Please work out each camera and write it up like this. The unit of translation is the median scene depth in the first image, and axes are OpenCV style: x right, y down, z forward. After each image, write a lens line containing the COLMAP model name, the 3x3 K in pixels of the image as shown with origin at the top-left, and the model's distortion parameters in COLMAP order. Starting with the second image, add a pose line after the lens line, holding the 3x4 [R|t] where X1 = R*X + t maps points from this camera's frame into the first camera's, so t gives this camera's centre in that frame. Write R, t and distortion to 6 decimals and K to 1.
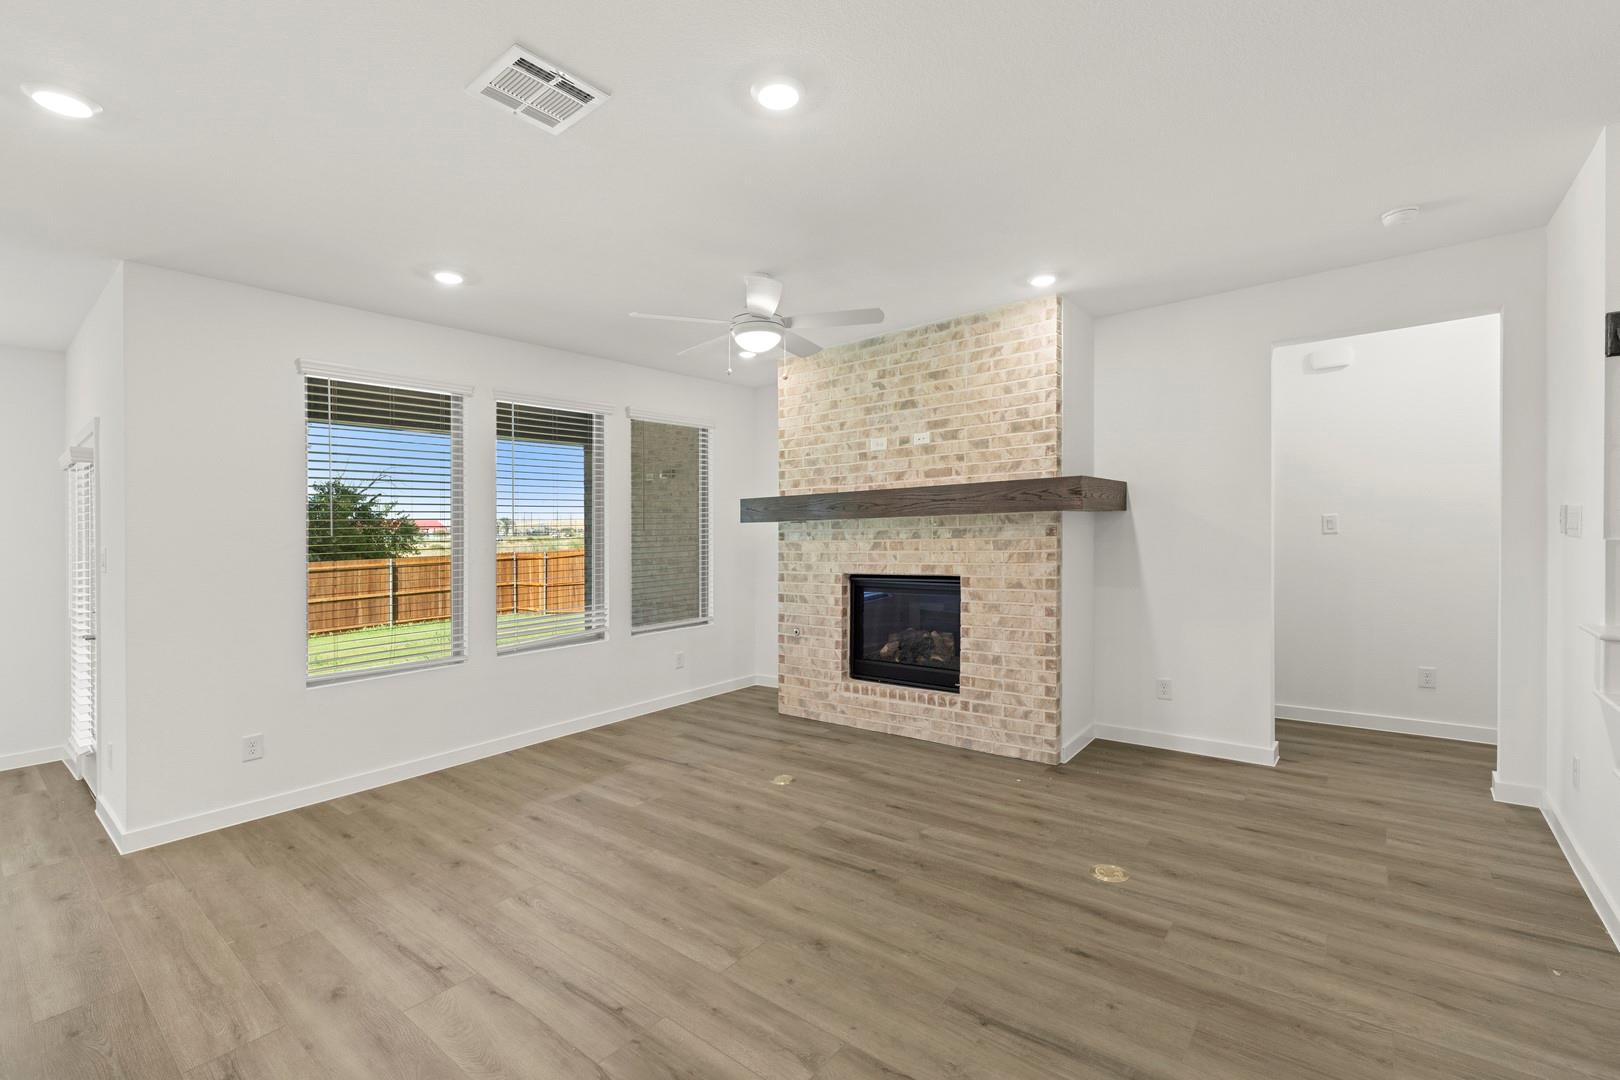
lens RADIAL K [[707.4, 0, 815.6], [0, 707.4, 531.6], [0, 0, 1]] dist [-0.000890, 0.000137]
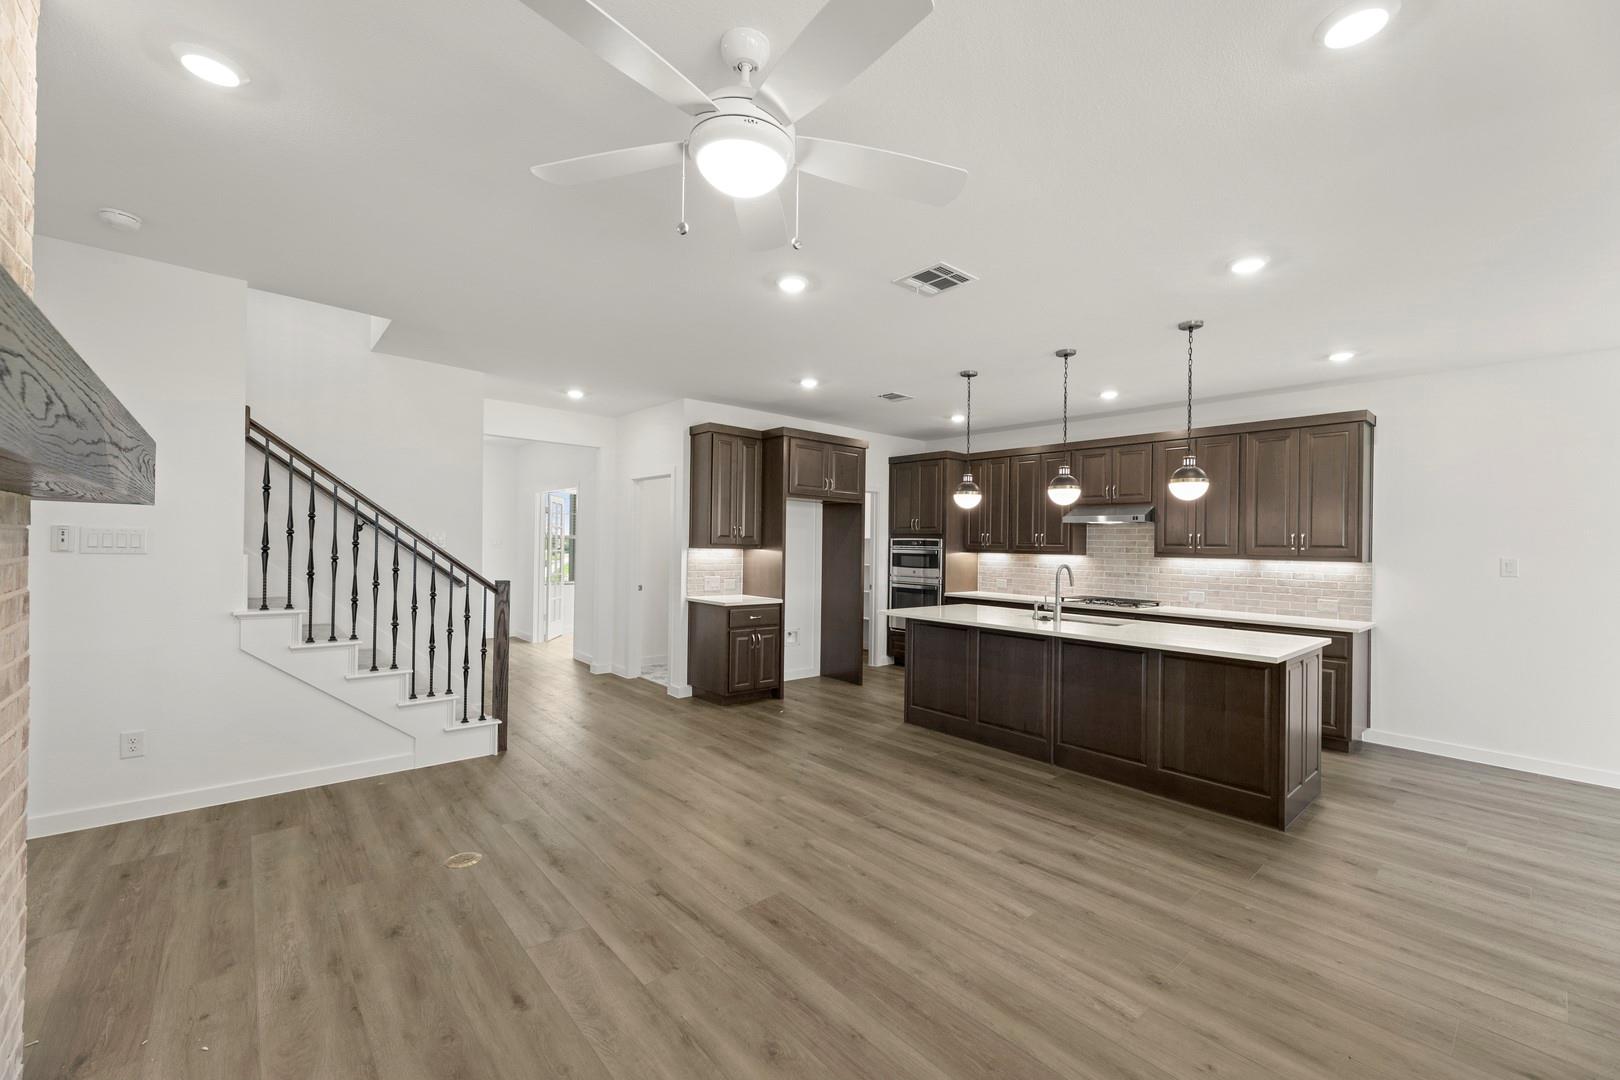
lens RADIAL K [[661.6, 0, 811.4], [0, 661.6, 541.0], [0, 0, 1]] dist [0.003109, 0.000388]
pose [[-0.984371, 0.007659, 0.175939, -0.253256], [0.005752, 0.999919, -0.011345, 0.005230], [-0.176012, -0.010156, -0.984336, 1.636997]]
